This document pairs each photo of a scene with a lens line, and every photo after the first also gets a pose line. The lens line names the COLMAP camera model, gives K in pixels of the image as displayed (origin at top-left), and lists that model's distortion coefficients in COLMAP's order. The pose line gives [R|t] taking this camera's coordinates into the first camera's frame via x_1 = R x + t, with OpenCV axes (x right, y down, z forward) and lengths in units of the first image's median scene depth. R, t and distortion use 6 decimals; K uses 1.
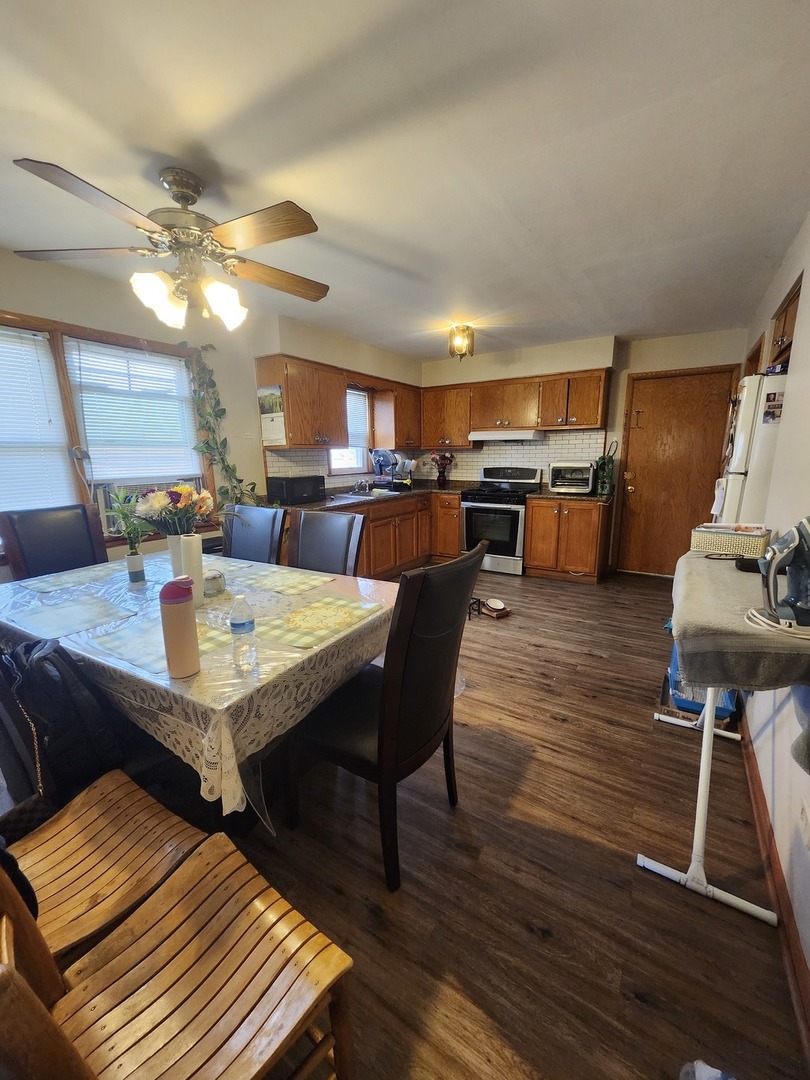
lens RADIAL K [[427.6, 0, 408.7], [0, 427.6, 545.2], [0, 0, 1]] dist [0.000310, 0.000112]
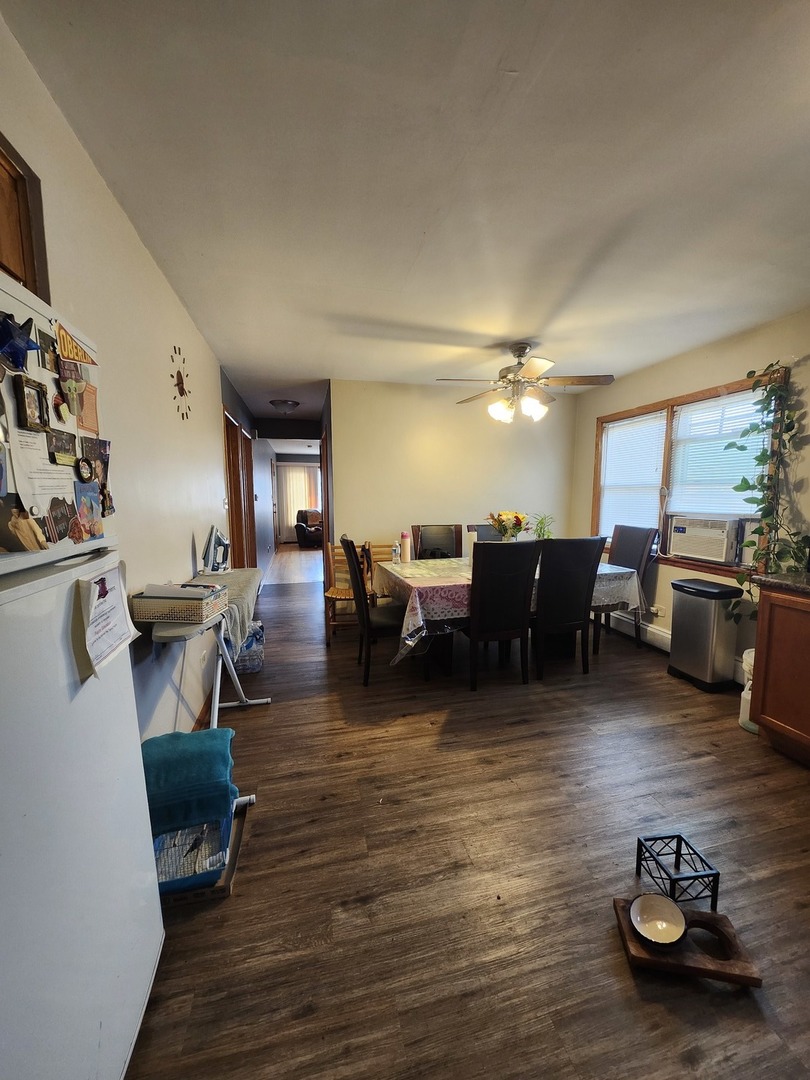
lens RADIAL K [[427.6, 0, 410.8], [0, 427.6, 541.0], [0, 0, 1]] dist [0.000310, 0.000112]
pose [[-0.691432, 0.091978, -0.716562, 0.820620], [-0.140900, 0.955646, 0.258626, -0.322520], [0.708568, 0.279786, -0.647805, 1.446866]]
